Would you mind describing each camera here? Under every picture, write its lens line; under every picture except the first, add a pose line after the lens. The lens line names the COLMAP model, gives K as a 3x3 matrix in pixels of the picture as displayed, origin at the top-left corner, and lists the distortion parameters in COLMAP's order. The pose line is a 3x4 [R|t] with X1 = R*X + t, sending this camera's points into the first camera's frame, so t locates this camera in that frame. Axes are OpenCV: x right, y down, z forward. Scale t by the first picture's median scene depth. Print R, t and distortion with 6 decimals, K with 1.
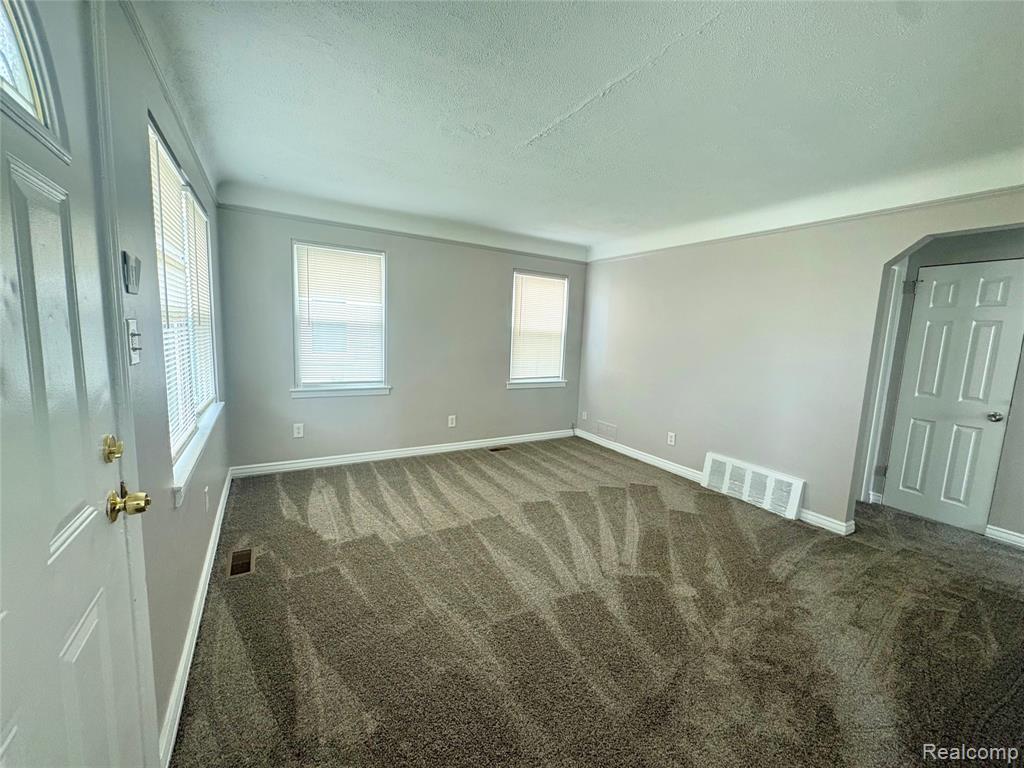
lens RADIAL K [[412.0, 0, 512.0], [0, 412.0, 384.0], [0, 0, 1]] dist [0.001169, 0.000007]
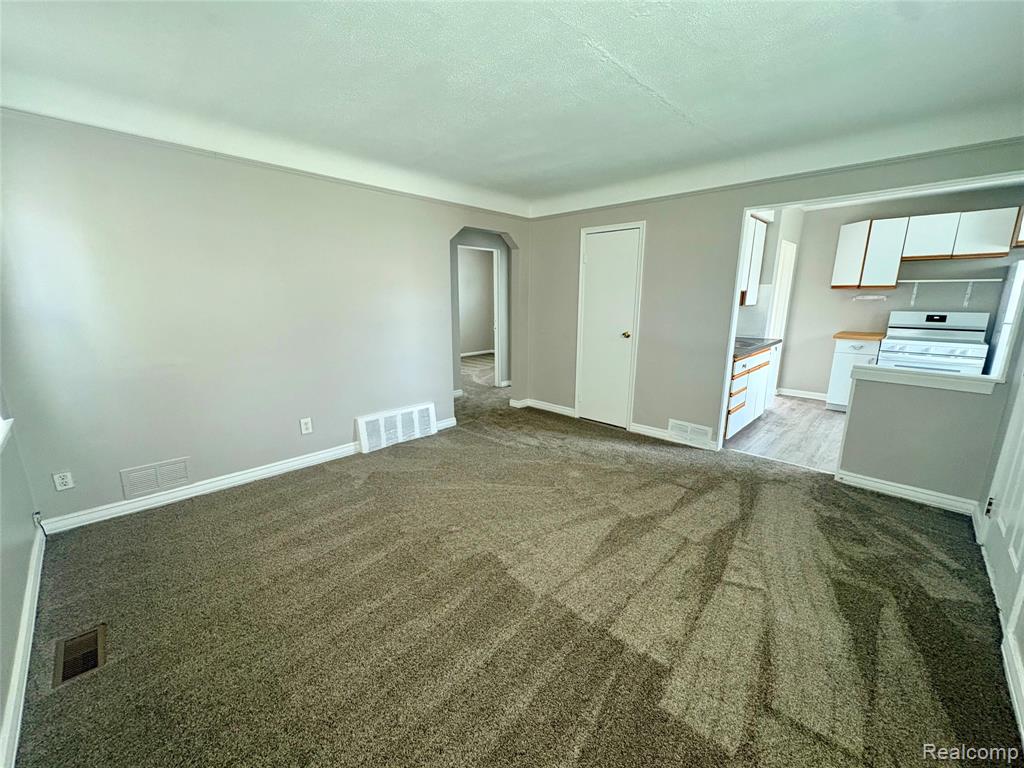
lens RADIAL K [[412.0, 0, 512.0], [0, 412.0, 384.0], [0, 0, 1]] dist [0.001169, 0.000007]
pose [[-0.258078, -0.245335, 0.934455, -0.527456], [0.107744, 0.953879, 0.280191, -0.149061], [-0.960097, 0.172993, -0.219742, 0.959041]]
